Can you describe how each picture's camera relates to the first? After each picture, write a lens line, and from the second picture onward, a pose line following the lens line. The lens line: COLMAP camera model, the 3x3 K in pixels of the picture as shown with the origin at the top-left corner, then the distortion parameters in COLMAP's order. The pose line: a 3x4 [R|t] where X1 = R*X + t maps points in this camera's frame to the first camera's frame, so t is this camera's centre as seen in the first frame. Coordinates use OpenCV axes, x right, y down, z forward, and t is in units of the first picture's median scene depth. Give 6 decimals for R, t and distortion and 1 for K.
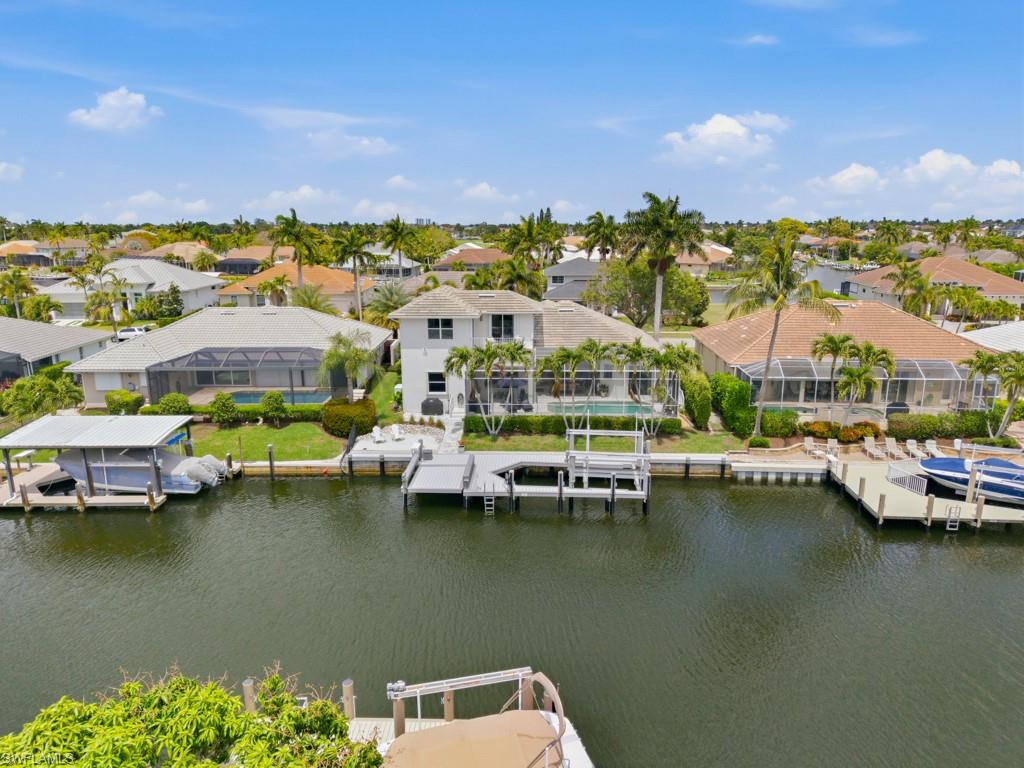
lens RADIAL K [[695.4, 0, 512.0], [0, 695.4, 384.0], [0, 0, 1]] dist [0.027841, -0.027458]
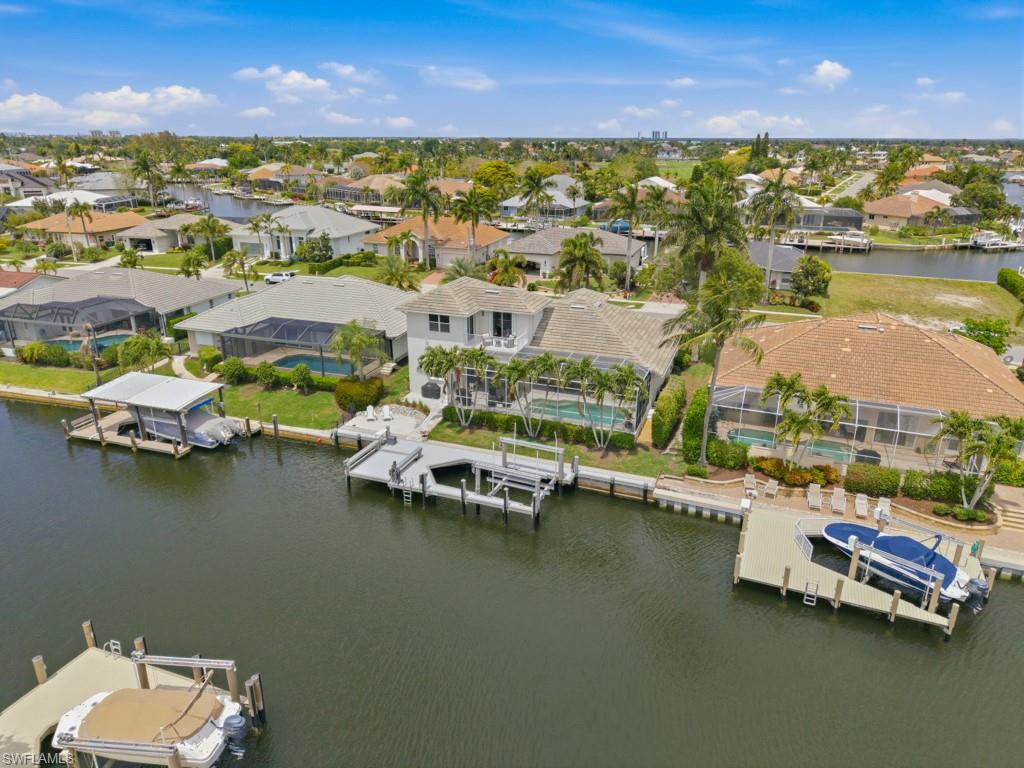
lens RADIAL K [[695.4, 0, 512.0], [0, 695.4, 384.0], [0, 0, 1]] dist [0.027841, -0.027458]
pose [[0.945581, 0.116499, -0.303818, 0.383116], [-0.079638, 0.988171, 0.131057, -0.148389], [0.315492, -0.099729, 0.943673, -0.021116]]
